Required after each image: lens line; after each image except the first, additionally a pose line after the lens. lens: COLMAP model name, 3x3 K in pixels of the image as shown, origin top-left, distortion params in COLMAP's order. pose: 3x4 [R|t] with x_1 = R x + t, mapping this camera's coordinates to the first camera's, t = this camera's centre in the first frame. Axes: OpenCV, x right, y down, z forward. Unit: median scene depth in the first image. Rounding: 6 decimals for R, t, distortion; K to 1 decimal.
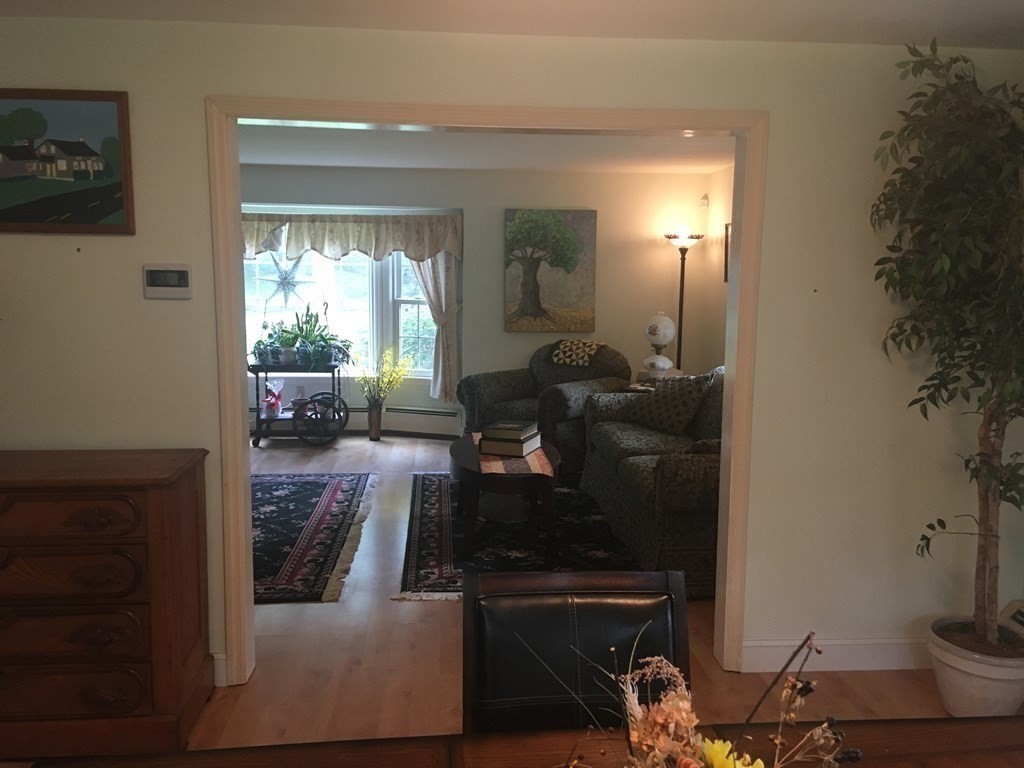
lens RADIAL K [[862.0, 0, 512.0], [0, 862.0, 384.0], [0, 0, 1]] dist [0.128152, -0.192837]
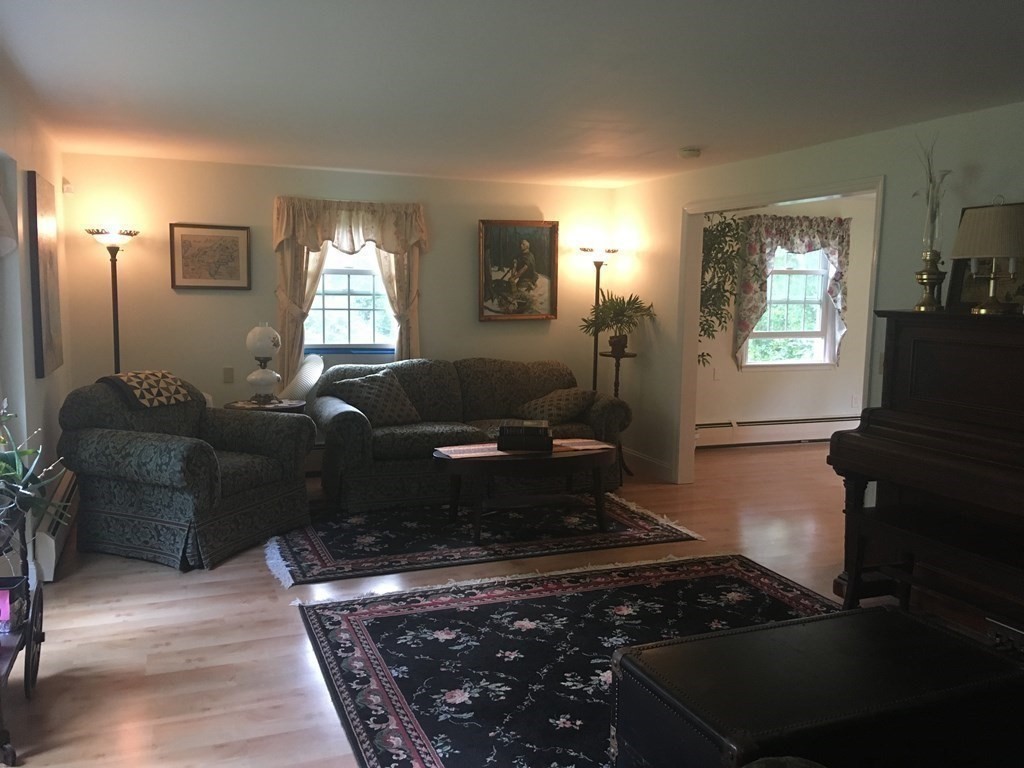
lens RADIAL K [[862.0, 0, 512.0], [0, 862.0, 384.0], [0, 0, 1]] dist [0.128152, -0.192837]
pose [[-0.290433, -0.124318, 0.948785, -0.668415], [0.114378, 0.979906, 0.163408, -0.117989], [-0.950035, 0.155980, -0.270378, 0.854035]]
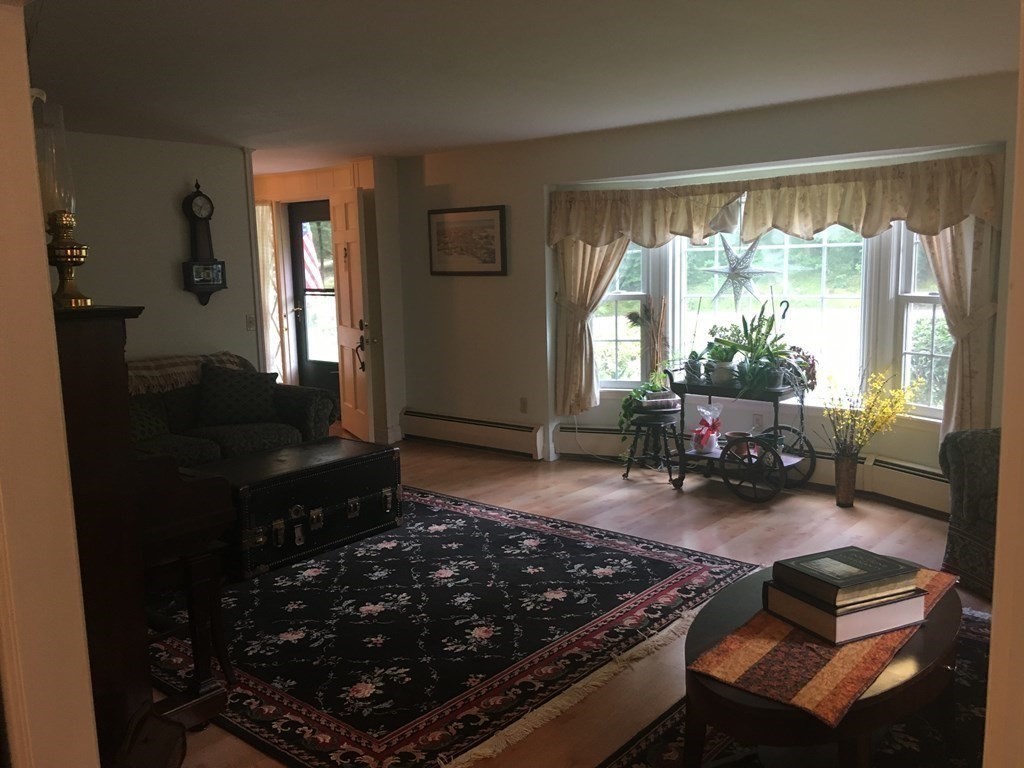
lens RADIAL K [[862.0, 0, 512.0], [0, 862.0, 384.0], [0, 0, 1]] dist [0.128152, -0.192837]
pose [[0.707080, 0.073734, -0.703279, 0.132834], [-0.065939, 0.997091, 0.038242, -0.039212], [0.704053, 0.019334, 0.709884, 0.342093]]
